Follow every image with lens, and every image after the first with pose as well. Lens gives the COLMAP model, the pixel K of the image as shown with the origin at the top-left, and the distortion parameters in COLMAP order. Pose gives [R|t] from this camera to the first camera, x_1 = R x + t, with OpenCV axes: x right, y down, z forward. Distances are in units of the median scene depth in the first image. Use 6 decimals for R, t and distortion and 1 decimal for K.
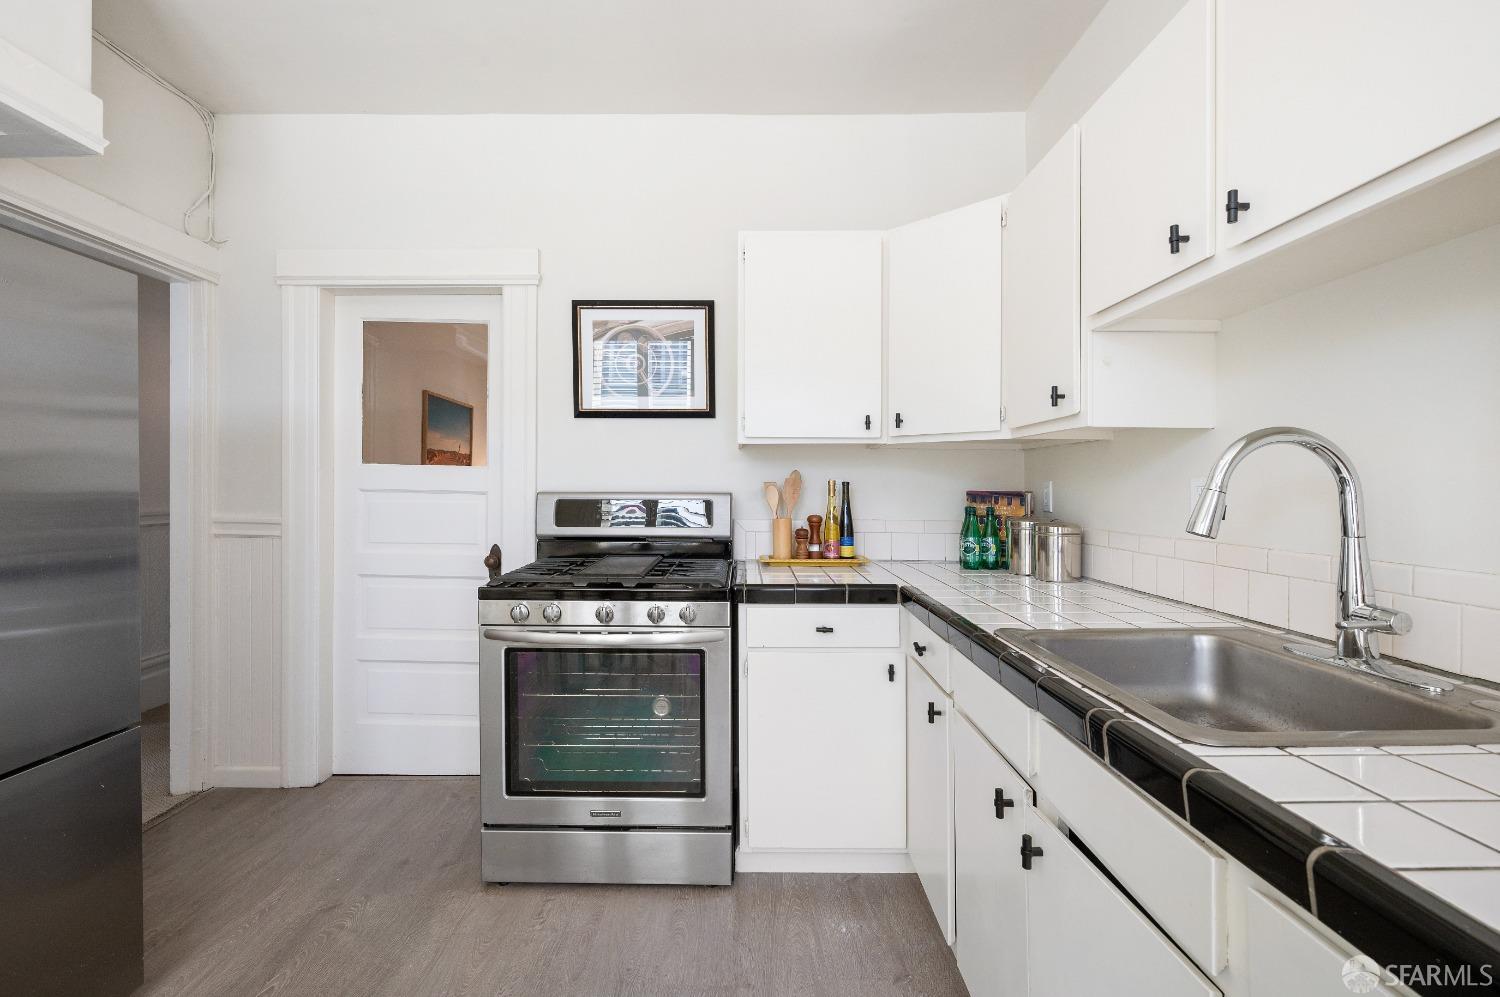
lens RADIAL K [[647.4, 0, 750.0], [0, 647.4, 498.5], [0, 0, 1]] dist [0.001359, 0.000035]
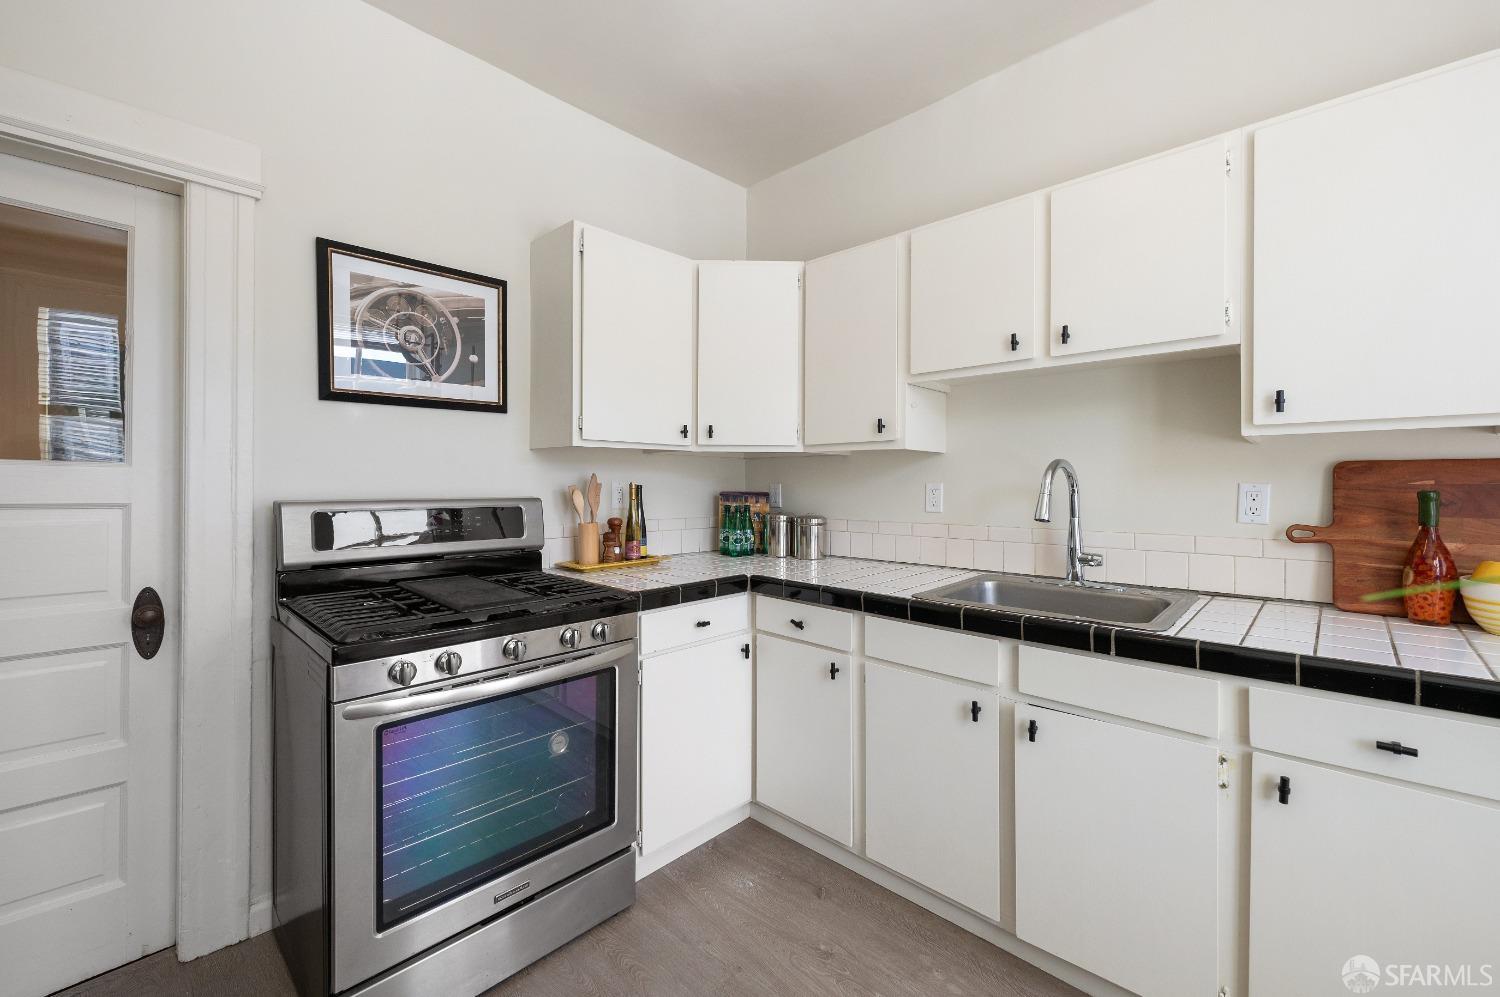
lens RADIAL K [[610.2, 0, 751.7], [0, 610.2, 488.9], [0, 0, 1]] dist [-0.003290, -0.000255]
pose [[0.697013, -0.011893, 0.716960, -0.449488], [0.015082, 0.999884, 0.001924, -0.018792], [-0.716900, 0.009472, 0.697112, 0.187335]]
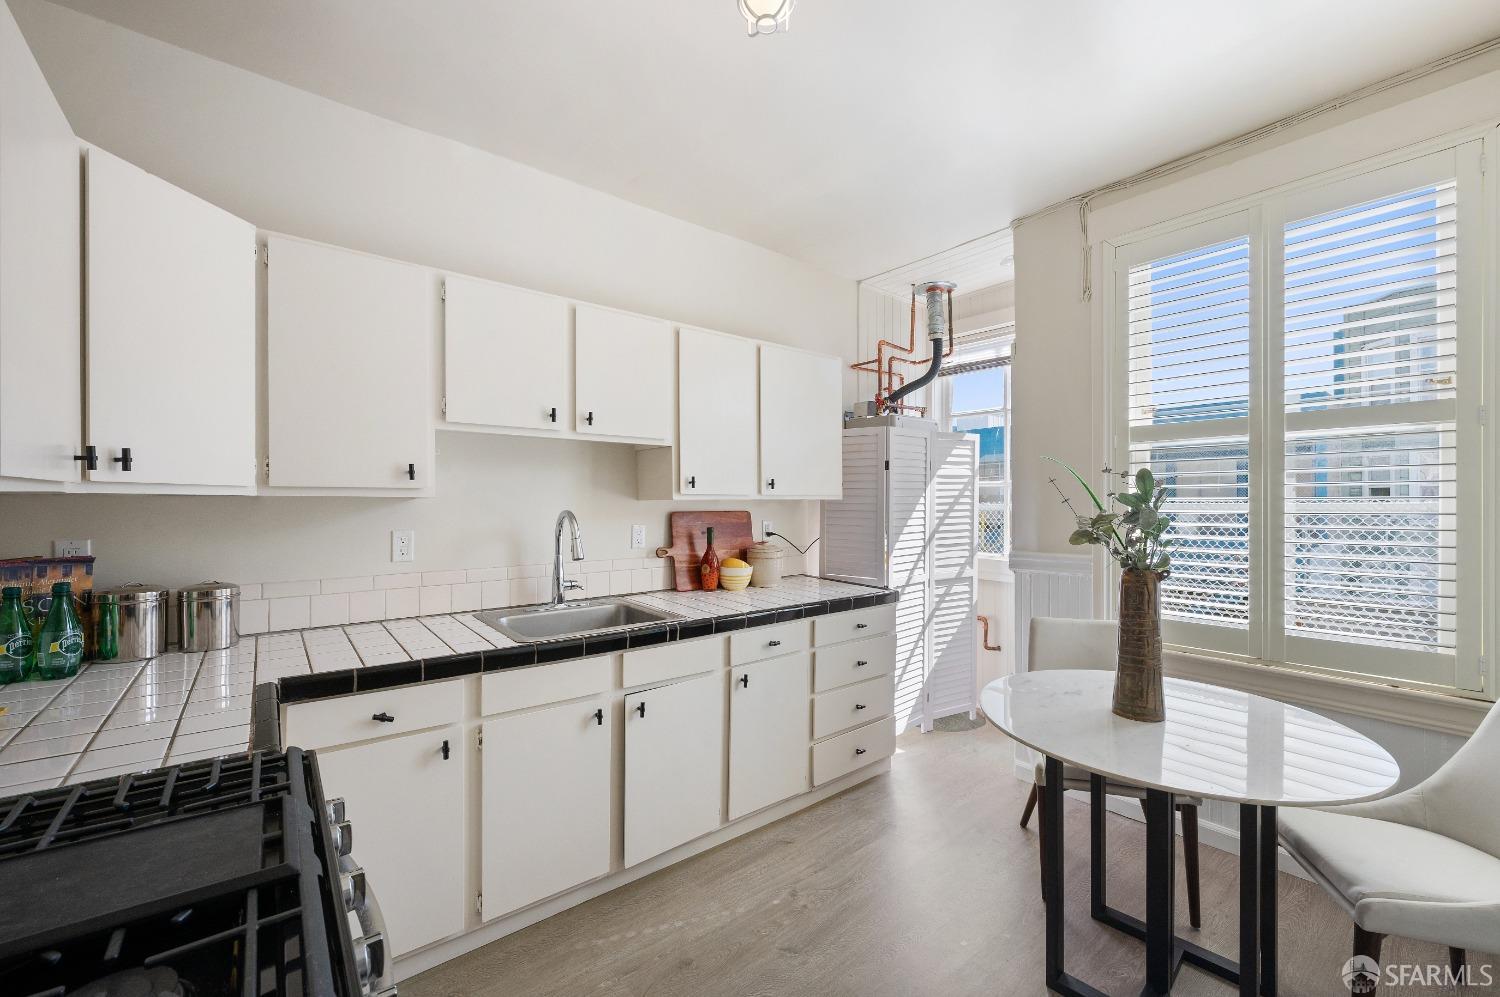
lens RADIAL K [[612.0, 0, 750.0], [0, 612.0, 498.5], [0, 0, 1]] dist [0.000940, 0.000099]
pose [[-0.622269, -0.007749, 0.782765, -0.586240], [0.005836, 0.999877, 0.014537, -0.080305], [-0.782782, 0.013614, -0.622147, 0.829779]]
